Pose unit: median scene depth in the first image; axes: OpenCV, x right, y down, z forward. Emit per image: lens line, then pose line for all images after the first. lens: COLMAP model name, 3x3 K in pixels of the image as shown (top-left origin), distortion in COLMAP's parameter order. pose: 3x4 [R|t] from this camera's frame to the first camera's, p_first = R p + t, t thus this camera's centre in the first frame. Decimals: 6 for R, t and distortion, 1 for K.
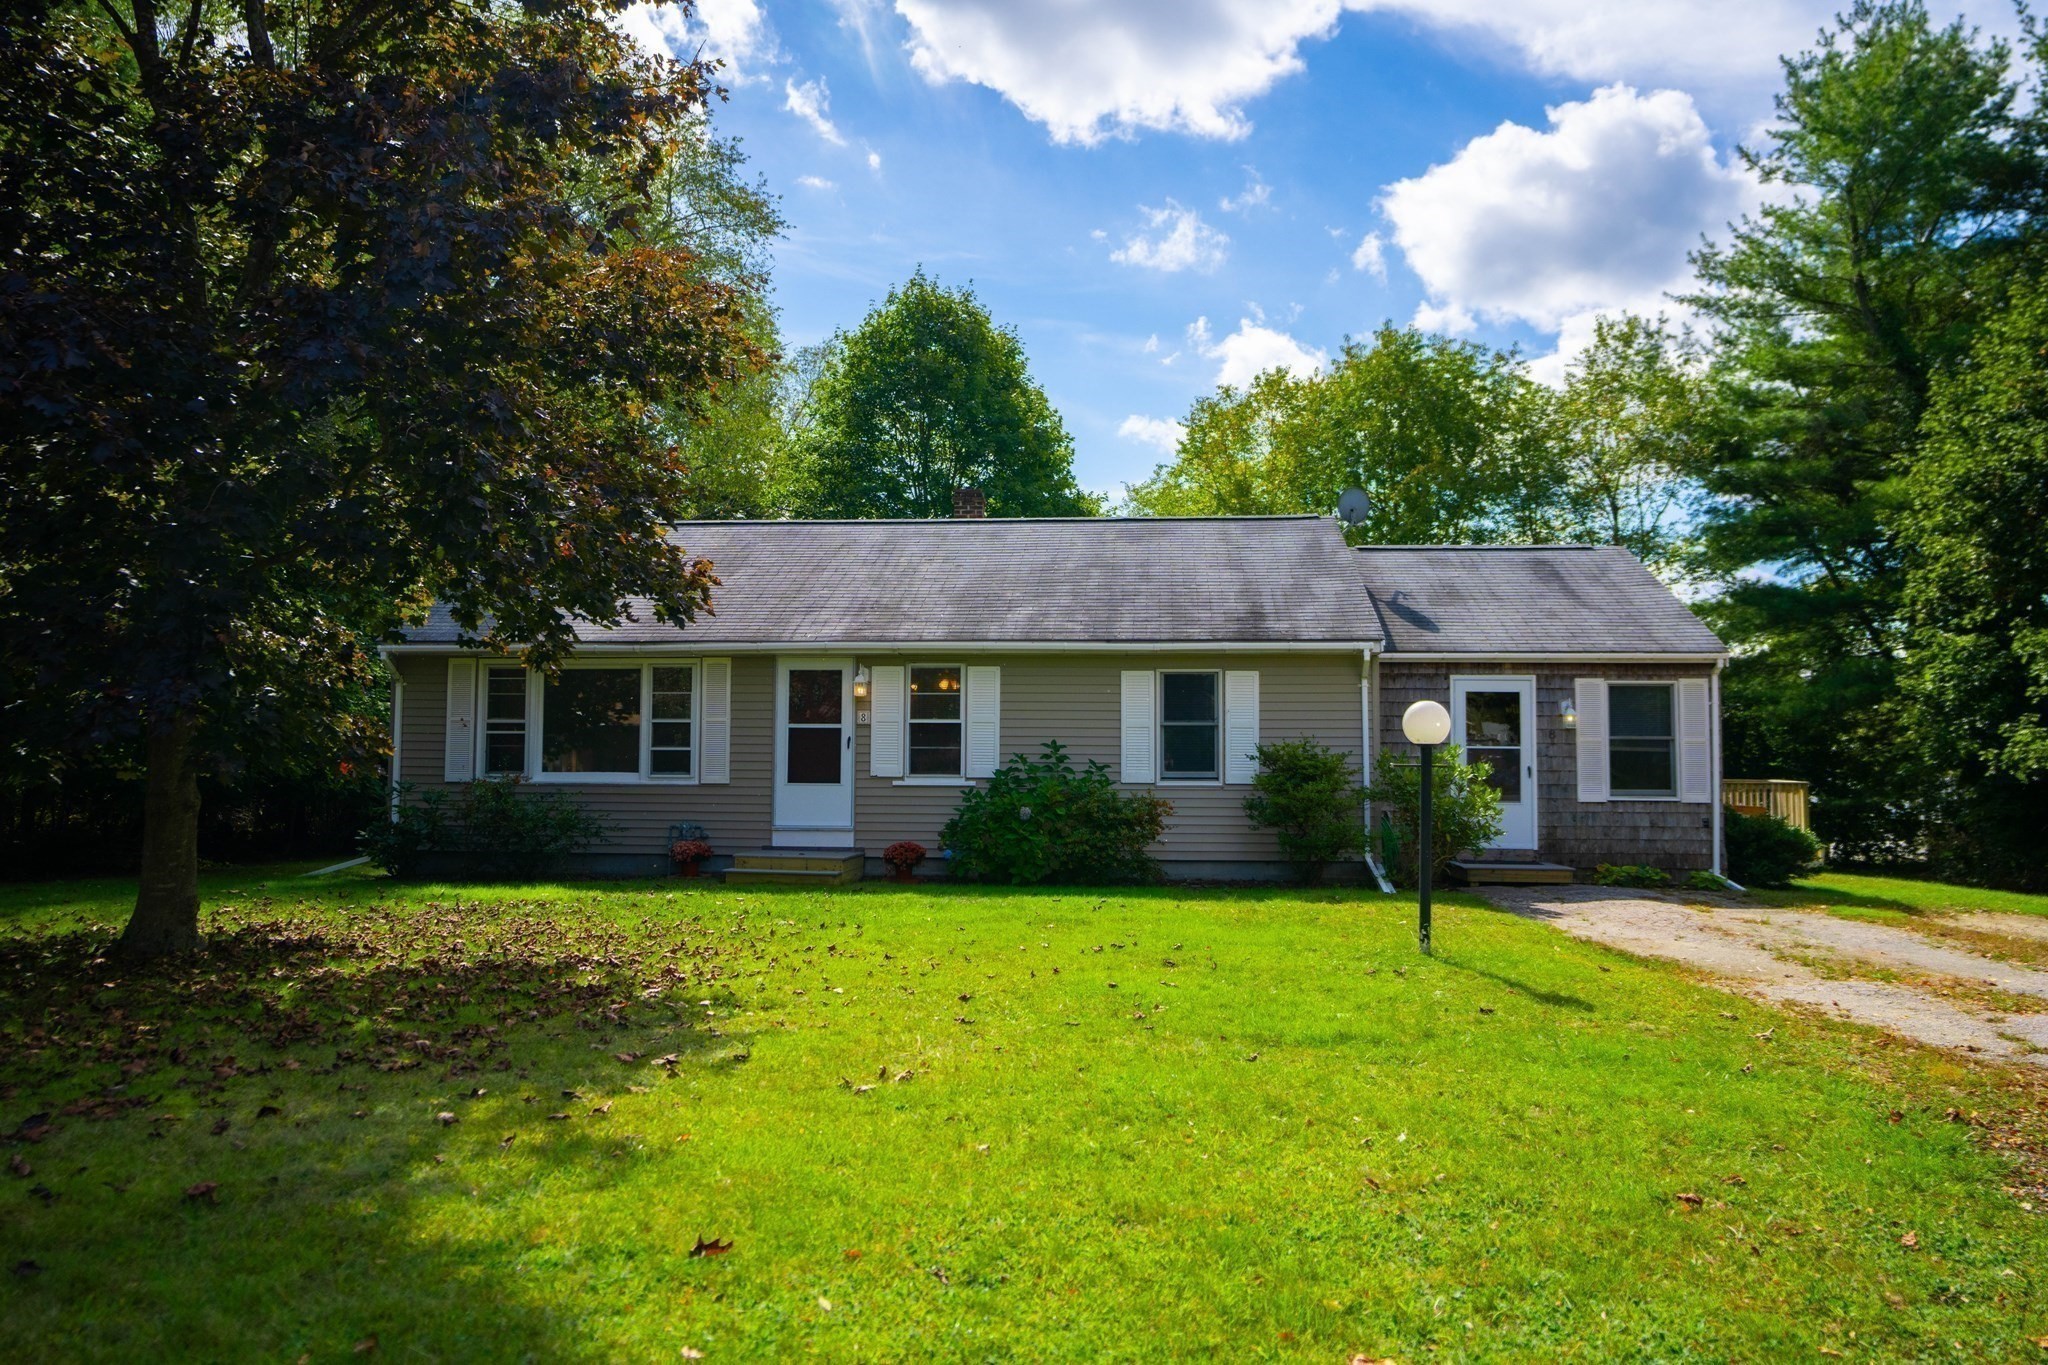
lens RADIAL K [[1467.0, 0, 1024.0], [0, 1467.0, 682.5], [0, 0, 1]] dist [-0.001430, -0.000398]
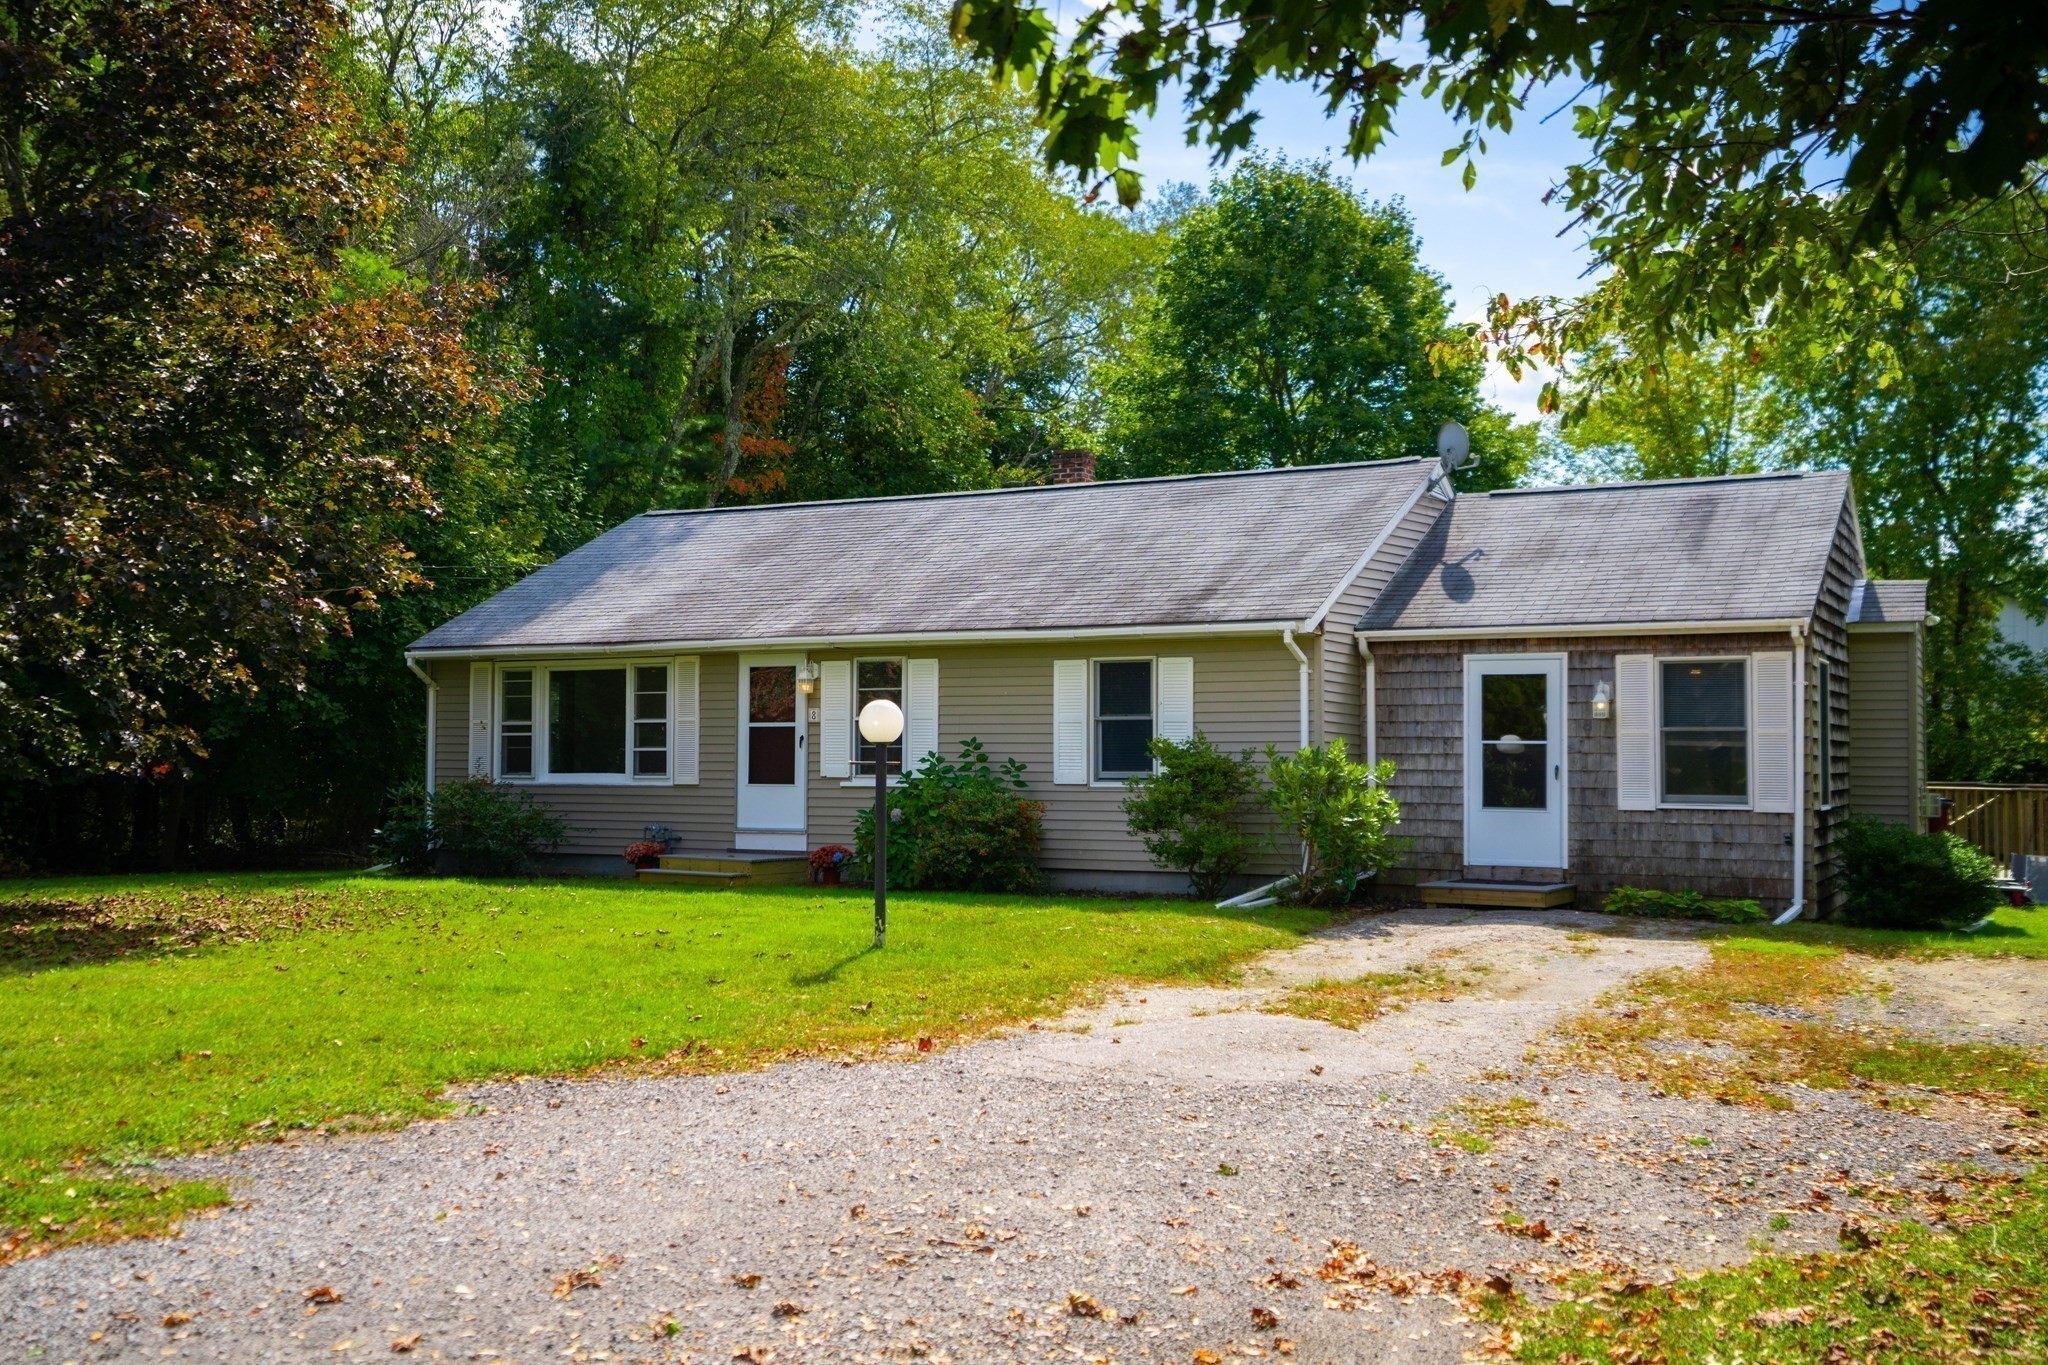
lens RADIAL K [[2033.6, 0, 1024.0], [0, 2033.6, 682.5], [0, 0, 1]] dist [0.081972, 0.000632]
pose [[0.913561, -0.018618, -0.406276, 0.549184], [0.024531, 0.999655, 0.009350, -0.006483], [0.405961, -0.018508, 0.913703, -0.153027]]
